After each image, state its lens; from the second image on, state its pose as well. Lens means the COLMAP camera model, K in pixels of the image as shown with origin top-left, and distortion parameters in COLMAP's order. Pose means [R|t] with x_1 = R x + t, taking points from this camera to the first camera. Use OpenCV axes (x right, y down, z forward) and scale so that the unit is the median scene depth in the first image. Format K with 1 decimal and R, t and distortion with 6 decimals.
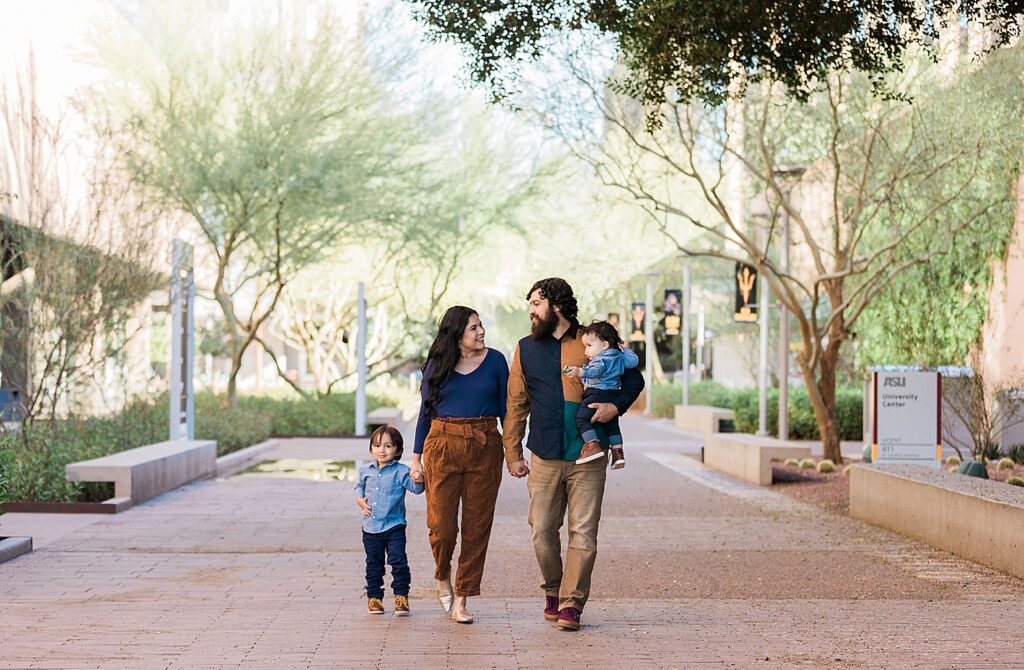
lens RADIAL K [[2110.2, 0, 512.0], [0, 2110.2, 335.0], [0, 0, 1]] dist [0.127814, -0.134016]
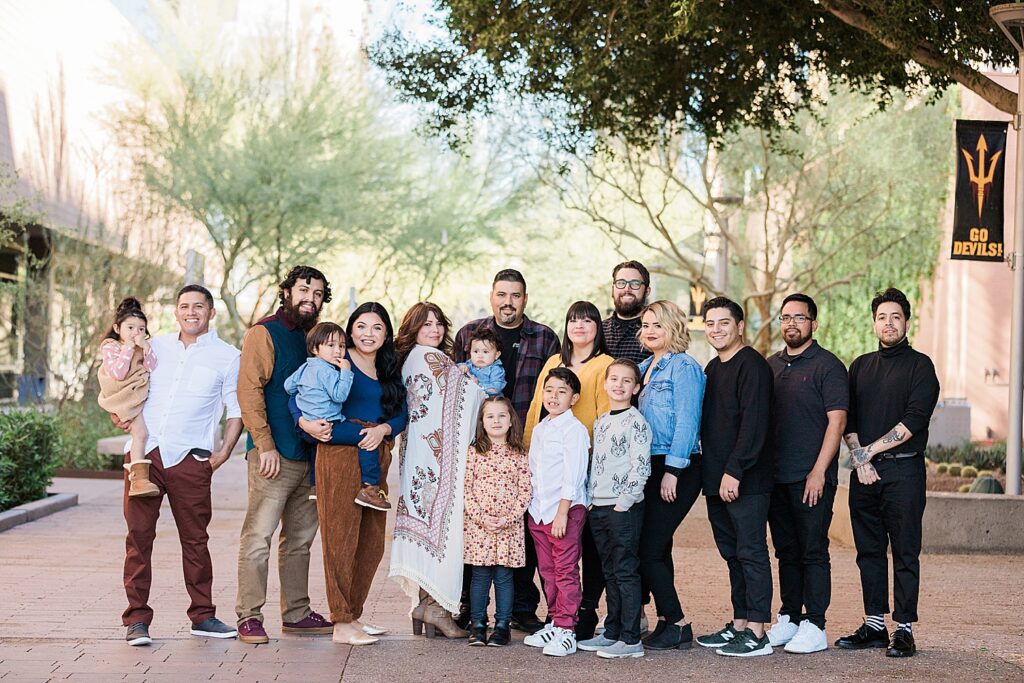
lens RADIAL K [[2073.9, 0, 517.9], [0, 2073.9, 344.6], [0, 0, 1]] dist [0.130109, -0.177205]
pose [[0.999723, 0.023034, 0.004909, 0.013677], [-0.023061, 0.999719, 0.005511, -0.003240], [-0.004780, -0.005623, 0.999973, -0.117480]]
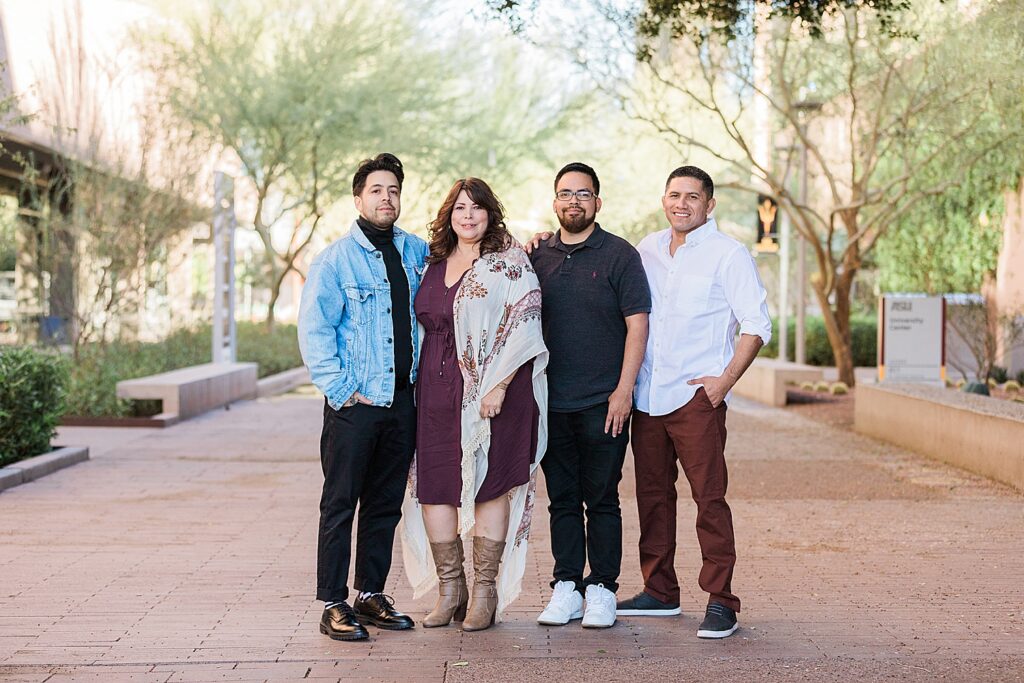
lens RADIAL K [[2073.9, 0, 517.9], [0, 2073.9, 344.6], [0, 0, 1]] dist [0.130109, -0.177205]
pose [[0.999919, 0.001421, -0.012678, 0.002262], [-0.000956, 0.999329, 0.036611, 0.002306], [0.012721, -0.036596, 0.999249, -0.024206]]
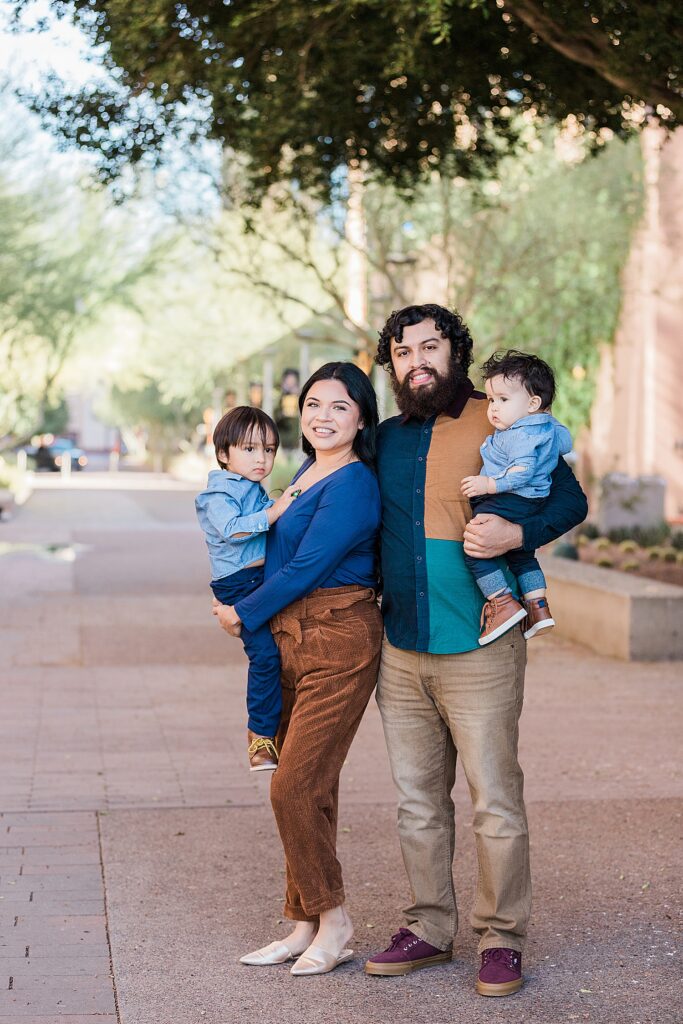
lens RADIAL K [[2235.7, 0, 341.8], [0, 2235.7, 480.1], [0, 0, 1]] dist [0.124694, -0.195388]
pose [[0.995204, 0.000020, 0.097822, -0.004779], [-0.003198, 0.999472, 0.032331, -0.005917], [-0.097770, -0.032489, 0.994679, -0.081090]]
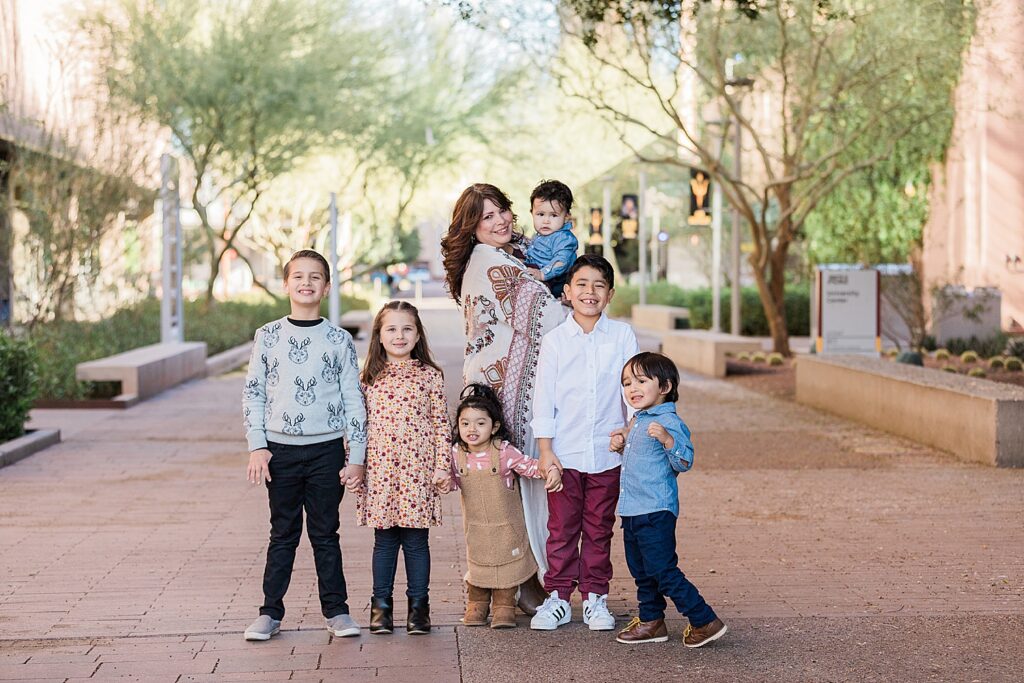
lens RADIAL K [[2073.9, 0, 517.9], [0, 2073.9, 344.6], [0, 0, 1]] dist [0.130109, -0.177205]
pose [[0.999659, -0.012525, 0.022895, -0.005558], [0.011344, 0.998633, 0.051018, -0.000653], [-0.023503, -0.050741, 0.998435, -0.042265]]
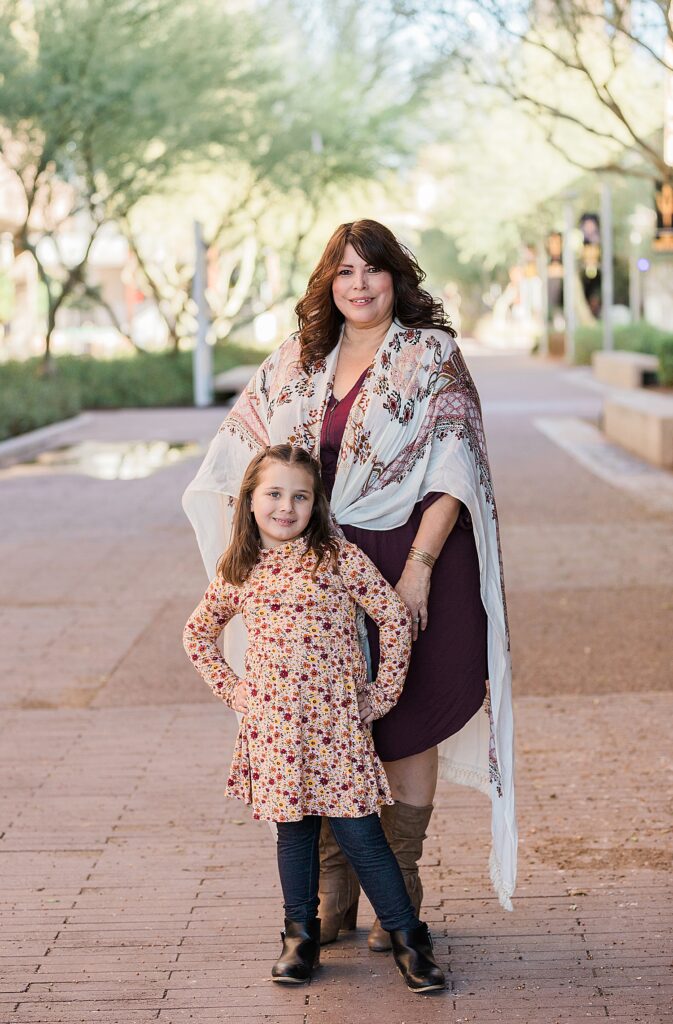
lens RADIAL K [[2348.9, 0, 324.2], [0, 2348.9, 513.0], [0, 0, 1]] dist [-0.077705, 0.677879]
pose [[0.998161, -0.028024, -0.053759, 0.030299], [0.033407, 0.994222, 0.102012, -0.003185], [0.050589, -0.103620, 0.993330, 0.103169]]
